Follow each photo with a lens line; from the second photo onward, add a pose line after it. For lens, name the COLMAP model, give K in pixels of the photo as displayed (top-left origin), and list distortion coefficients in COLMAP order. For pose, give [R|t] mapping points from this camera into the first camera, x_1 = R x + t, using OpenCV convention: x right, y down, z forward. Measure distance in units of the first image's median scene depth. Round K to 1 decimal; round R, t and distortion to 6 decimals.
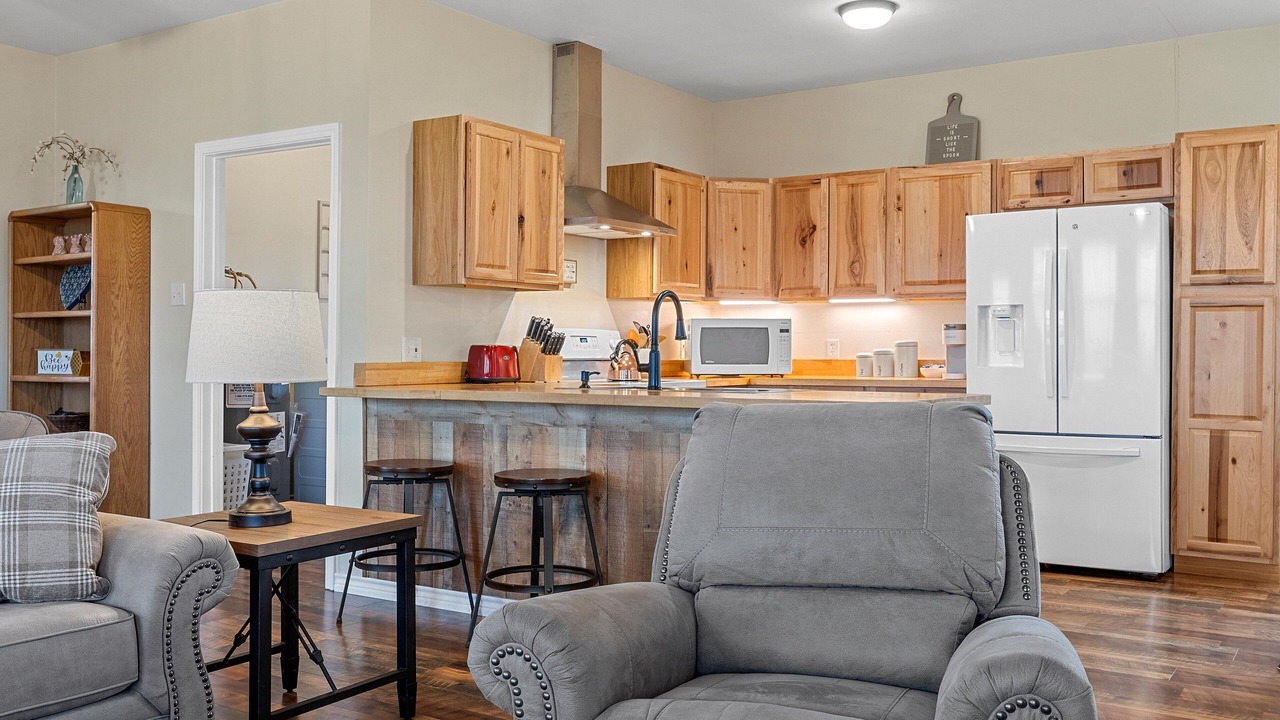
lens RADIAL K [[1132.5, 0, 641.8], [0, 1132.5, 352.2], [0, 0, 1]] dist [-0.003392, 0.011041]
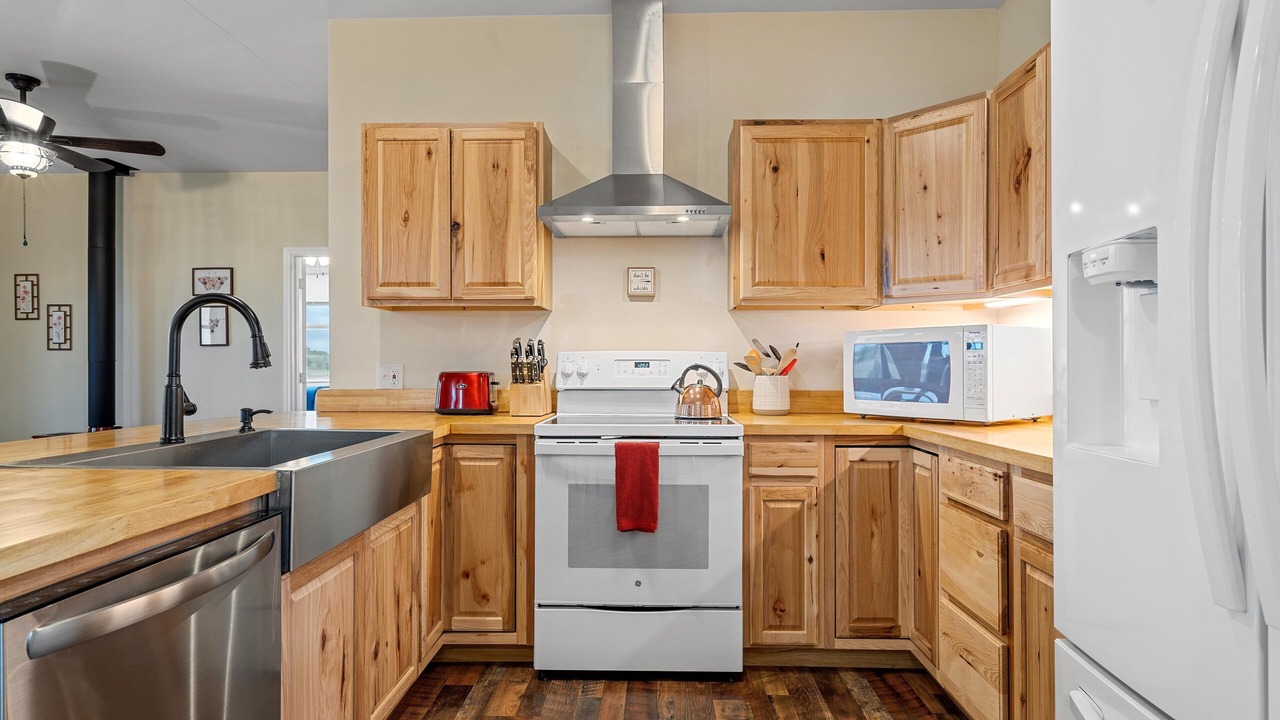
lens RADIAL K [[706.0, 0, 644.3], [0, 706.0, 363.6], [0, 0, 1]] dist [0.005696, 0.001457]
pose [[0.531931, -0.005628, -0.846769, 0.399141], [-0.000813, 0.999974, -0.007157, -0.008523], [0.846787, 0.004496, 0.531913, 0.783343]]
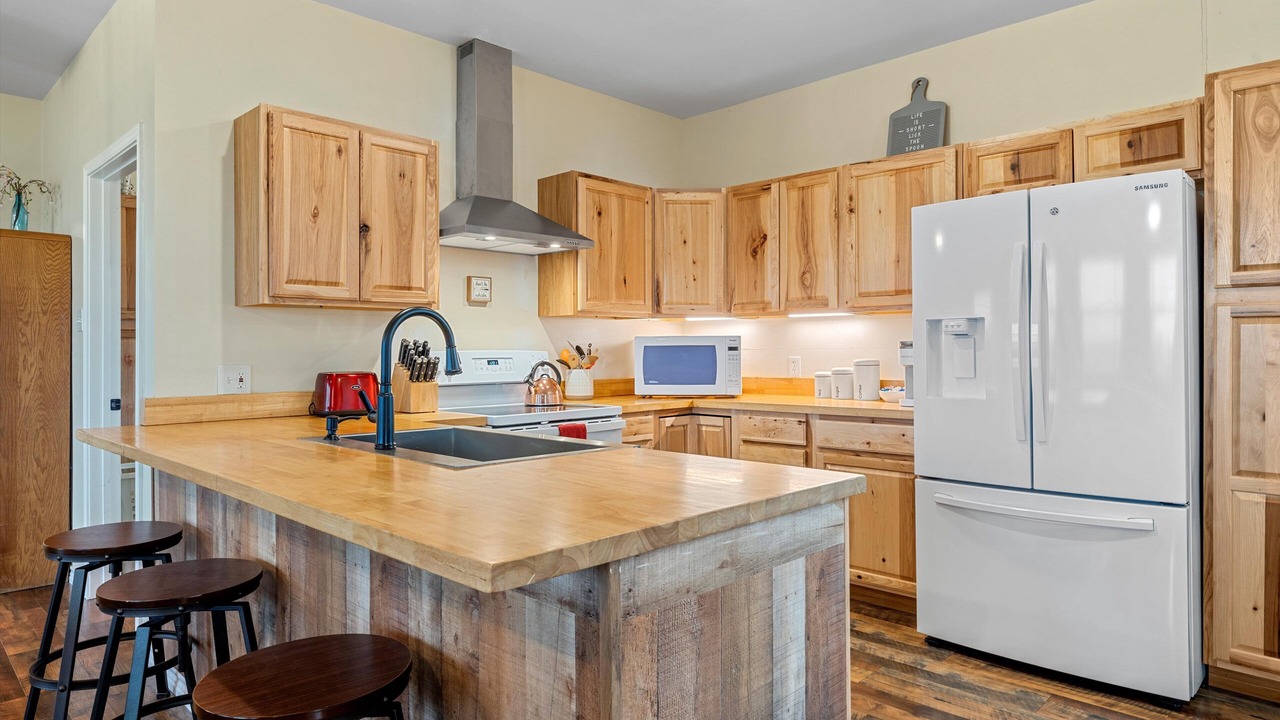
lens RADIAL K [[757.8, 0, 644.1], [0, 757.8, 349.3], [0, 0, 1]] dist [0.005453, -0.001869]
pose [[0.982933, -0.007414, -0.183814, 0.197887], [0.007001, 0.999971, -0.002898, -0.020086], [0.183830, 0.001562, 0.982957, 0.437301]]
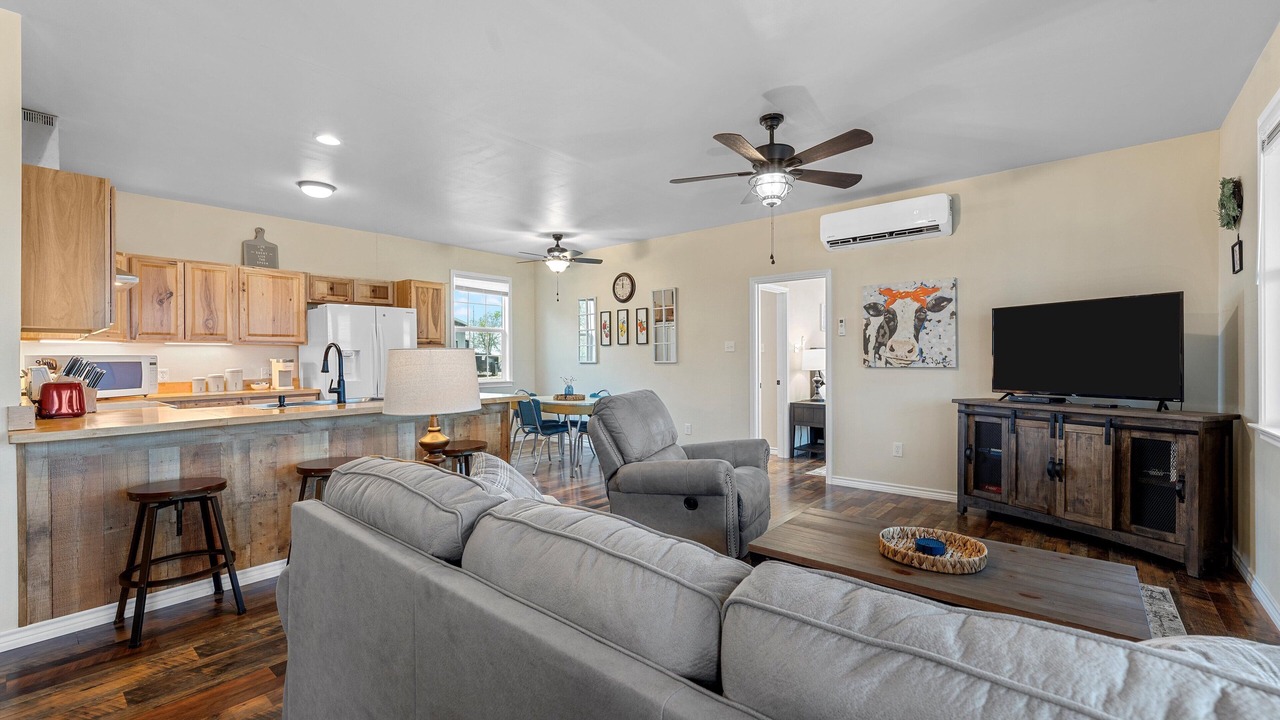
lens RADIAL K [[535.0, 0, 641.3], [0, 535.0, 362.0], [0, 0, 1]] dist [0.000108, -0.000433]
pose [[0.121096, -0.009867, 0.992592, -0.549377], [0.014700, 0.999859, 0.008145, -0.020677], [-0.992532, 0.013605, 0.121224, 0.361479]]
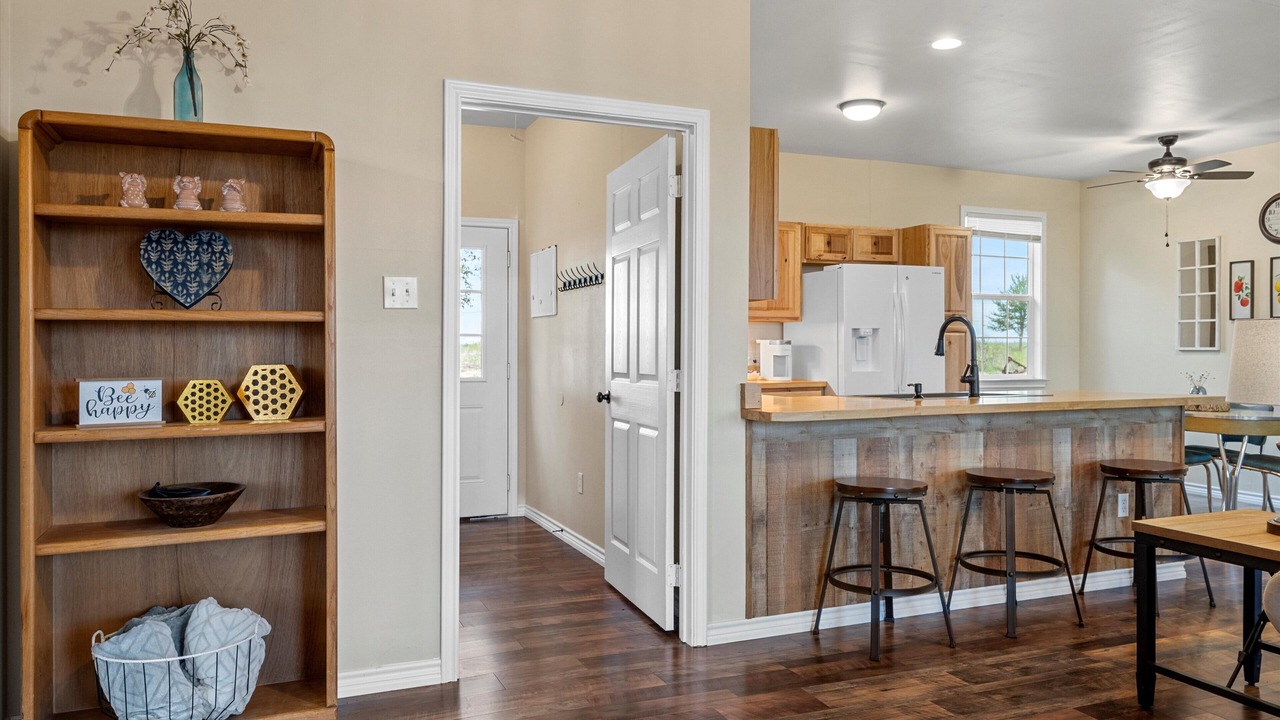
lens RADIAL K [[902.8, 0, 642.6], [0, 902.8, 350.6], [0, 0, 1]] dist [0.001196, 0.003575]
pose [[0.565384, -0.004039, 0.824818, -0.771988], [0.006963, 0.999976, 0.000124, -0.015009], [-0.824799, 0.005673, 0.565398, 0.572429]]
